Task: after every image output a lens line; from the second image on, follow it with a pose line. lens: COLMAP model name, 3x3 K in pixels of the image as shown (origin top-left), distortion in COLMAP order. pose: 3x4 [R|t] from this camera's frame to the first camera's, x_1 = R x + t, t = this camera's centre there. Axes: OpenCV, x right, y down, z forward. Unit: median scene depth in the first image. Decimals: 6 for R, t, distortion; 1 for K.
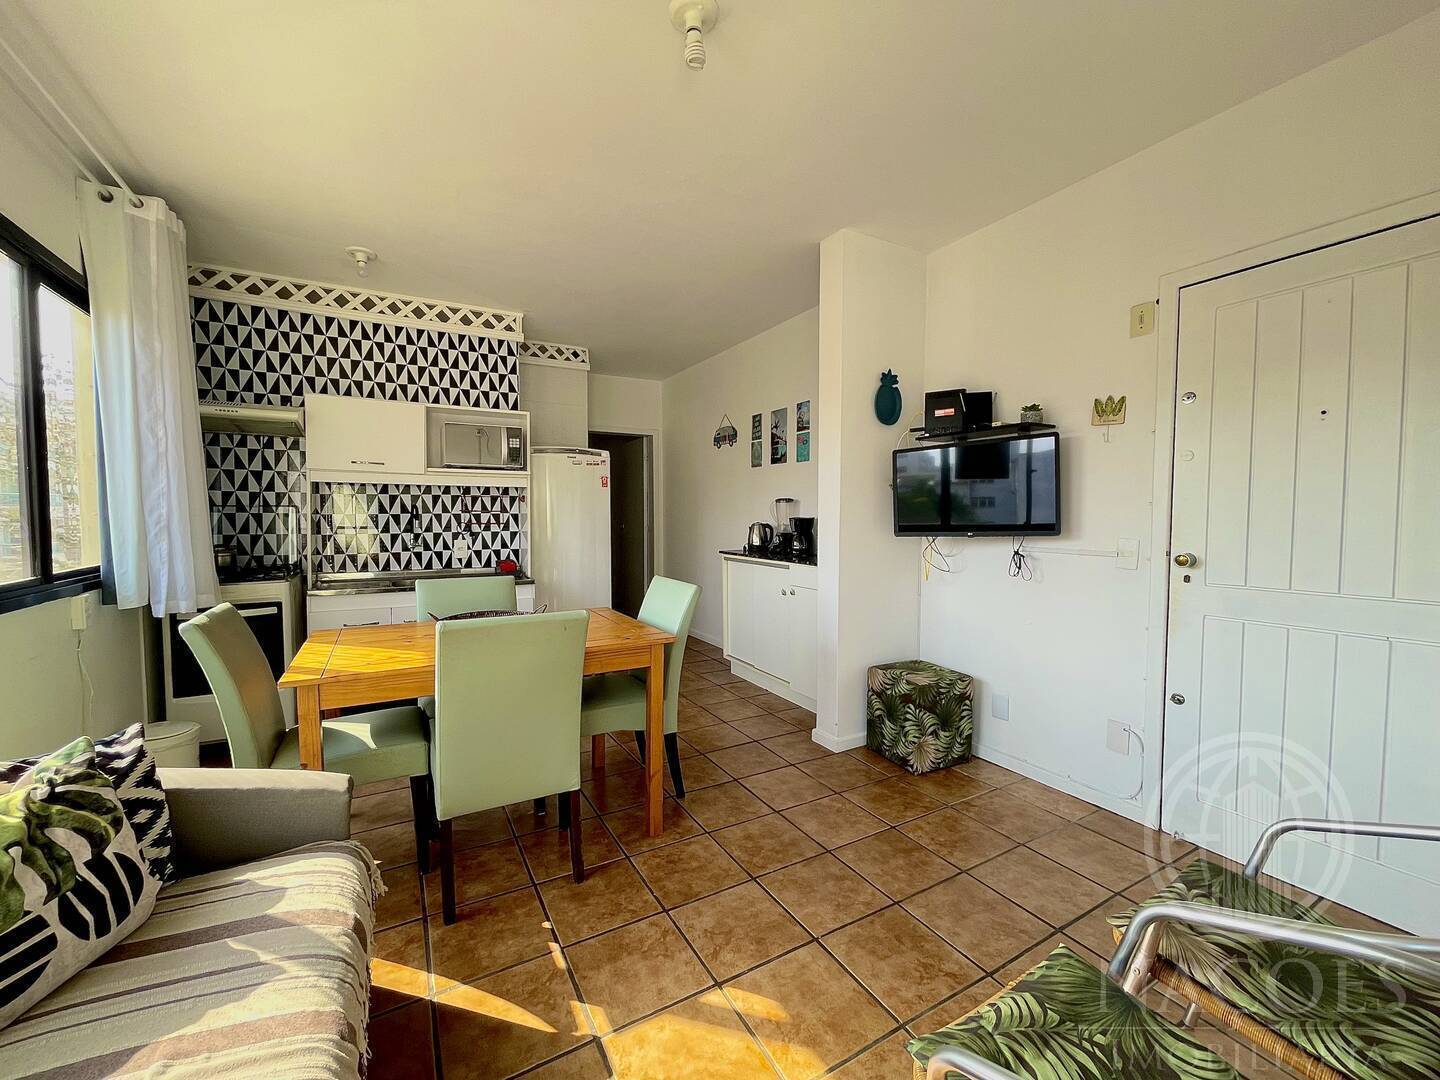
lens RADIAL K [[584.8, 0, 710.7], [0, 584.8, 534.6], [0, 0, 1]] dist [-0.006722, 0.003005]
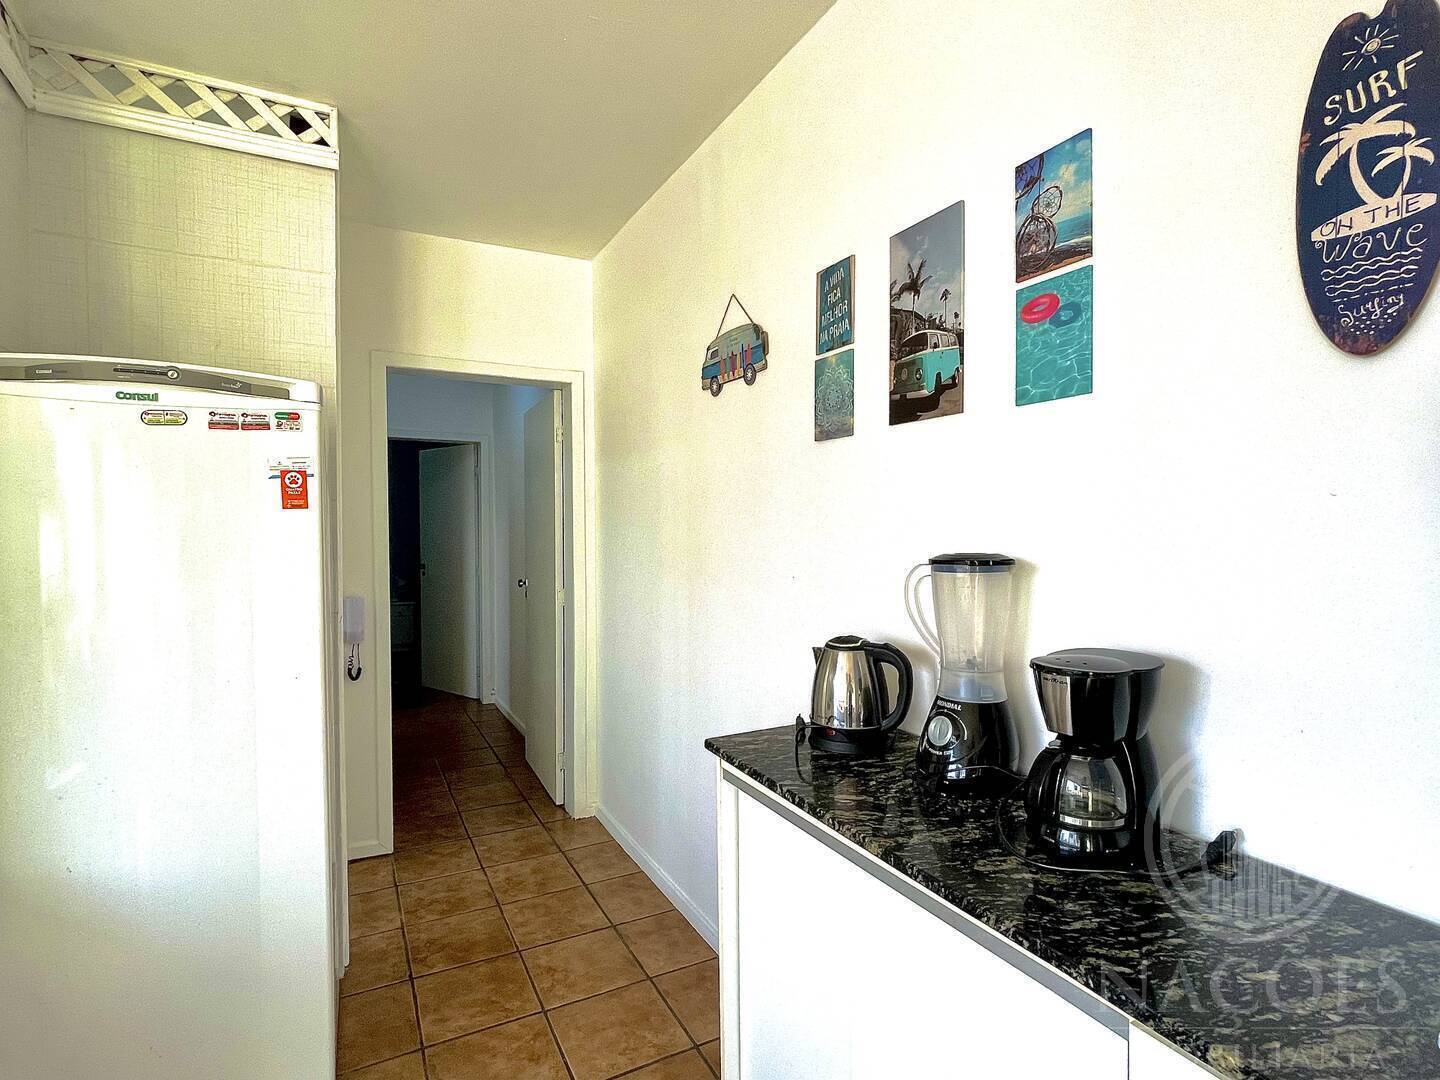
lens RADIAL K [[717.6, 0, 675.8], [0, 717.6, 533.1], [0, 0, 1]] dist [0.023557, 0.000346]
pose [[0.996952, -0.002806, -0.077964, 0.030114], [0.000666, 0.999623, -0.027458, -0.066010], [0.078011, 0.027322, 0.996578, 0.731545]]
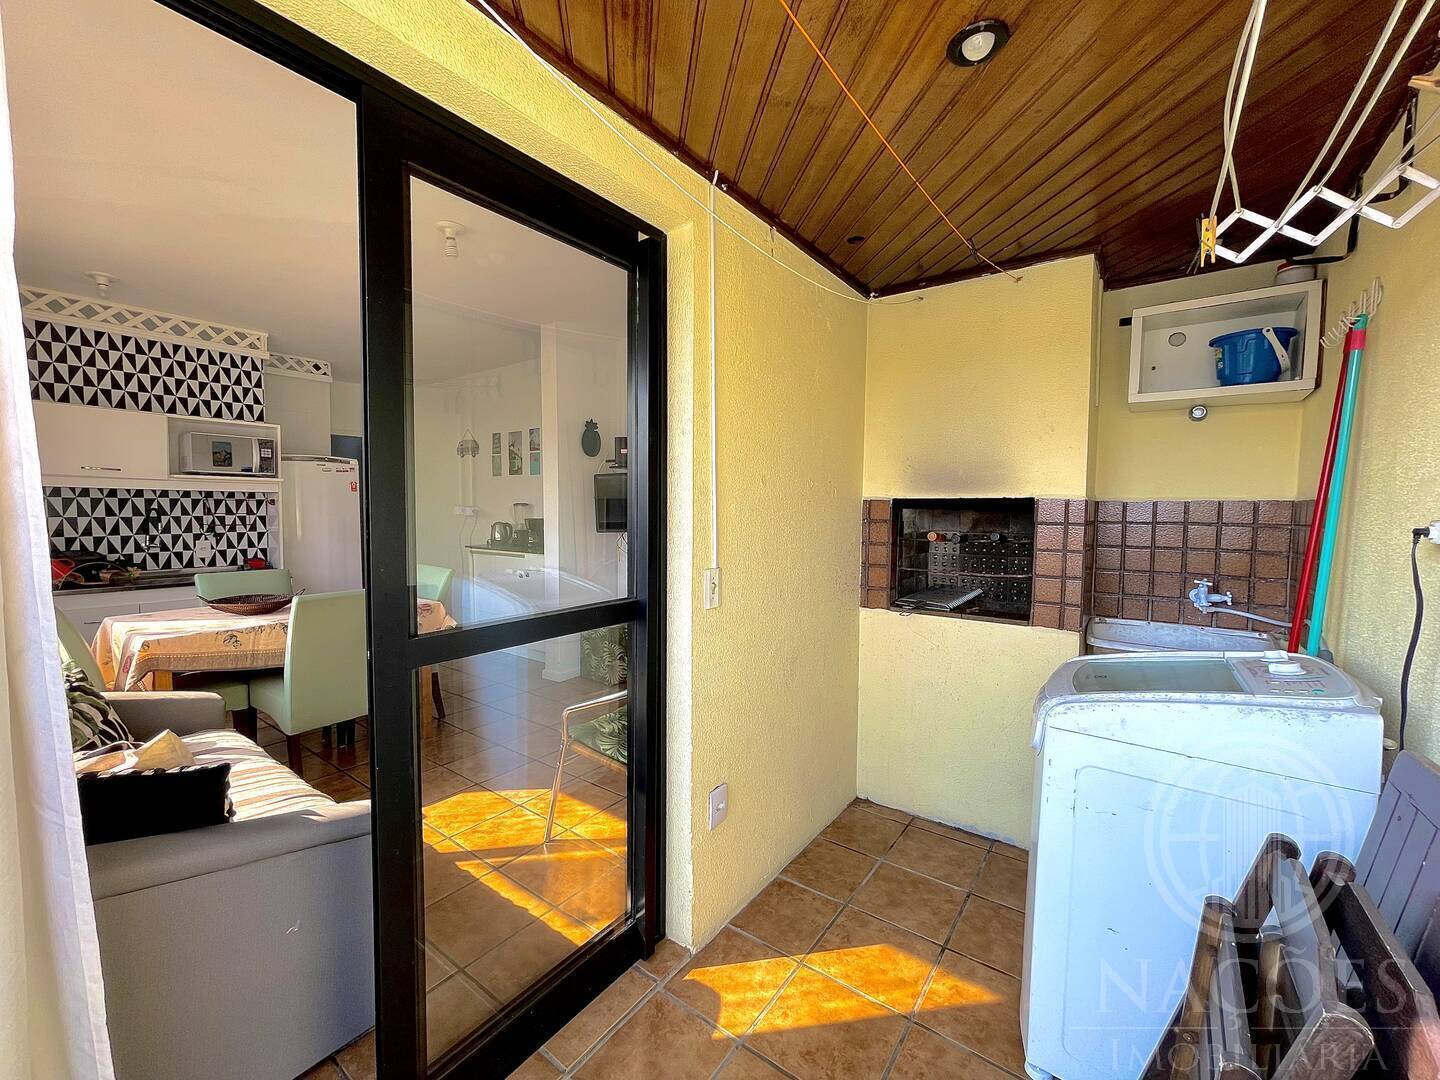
lens RADIAL K [[584.8, 0, 720.8], [0, 584.8, 536.5], [0, 0, 1]] dist [-0.006722, 0.003005]
pose [[0.905040, -0.018231, 0.424936, -0.023266], [0.012513, 0.999790, 0.016243, -0.003919], [-0.425143, -0.009384, 0.905078, -0.364221]]
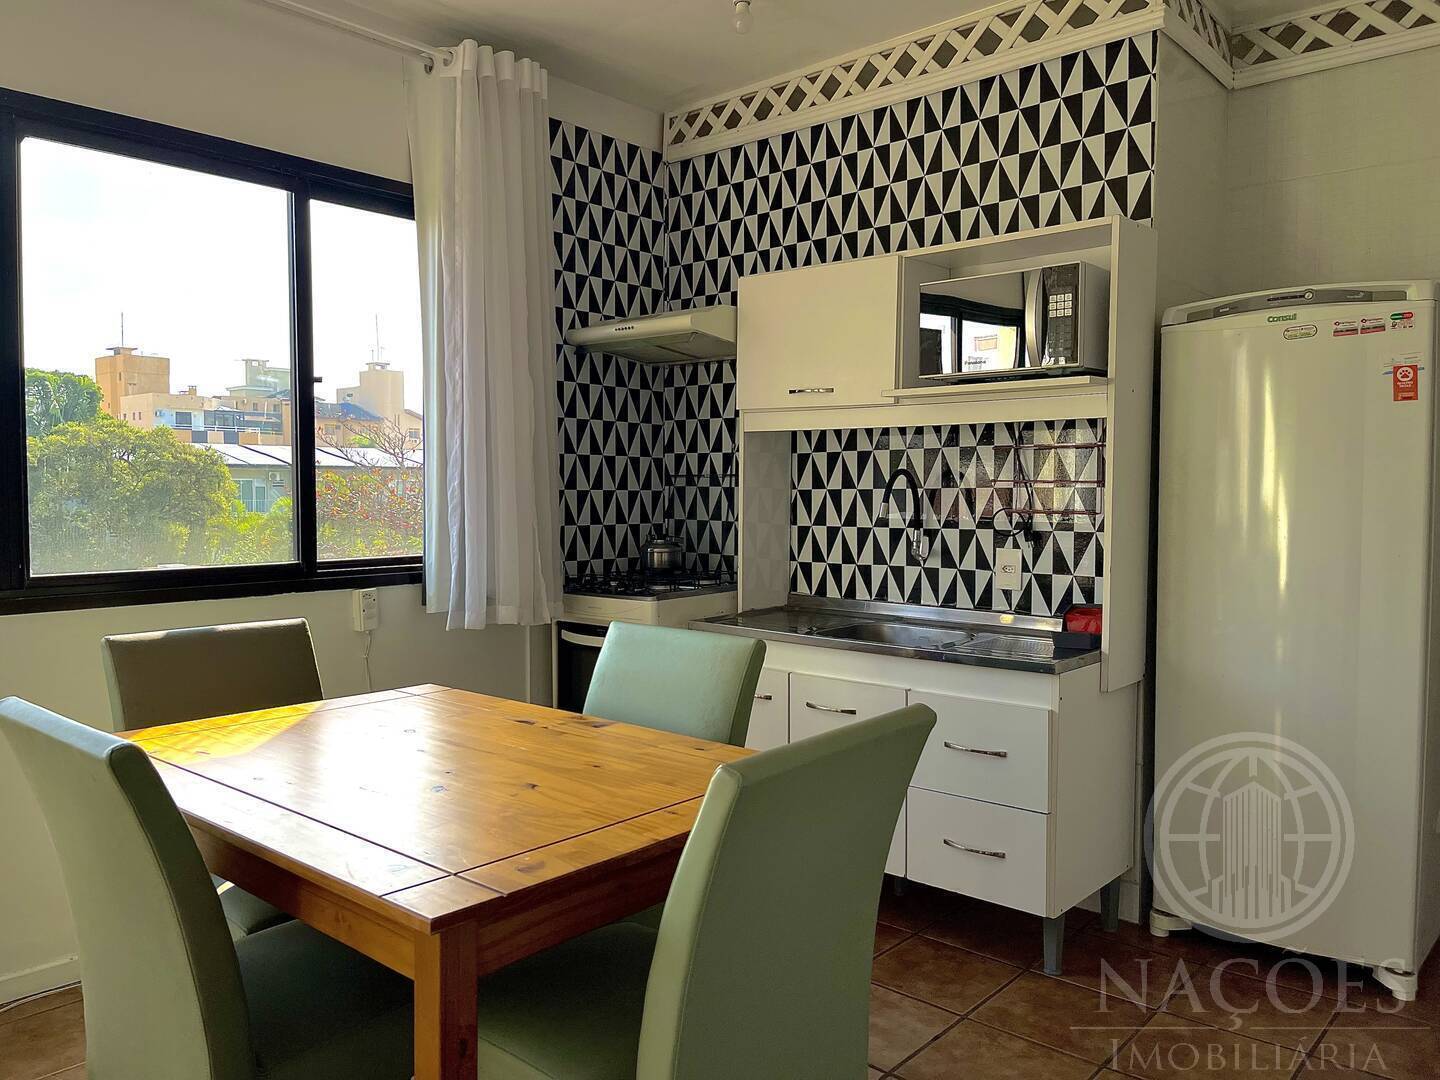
lens RADIAL K [[1086.0, 0, 719.3], [0, 1086.0, 553.5], [0, 0, 1]] dist [0.046446, -0.060734]
pose [[0.339796, 0.056124, -0.938823, 0.262104], [-0.035322, 0.998275, 0.046893, -0.017542], [0.939836, 0.017227, 0.341192, 0.511070]]
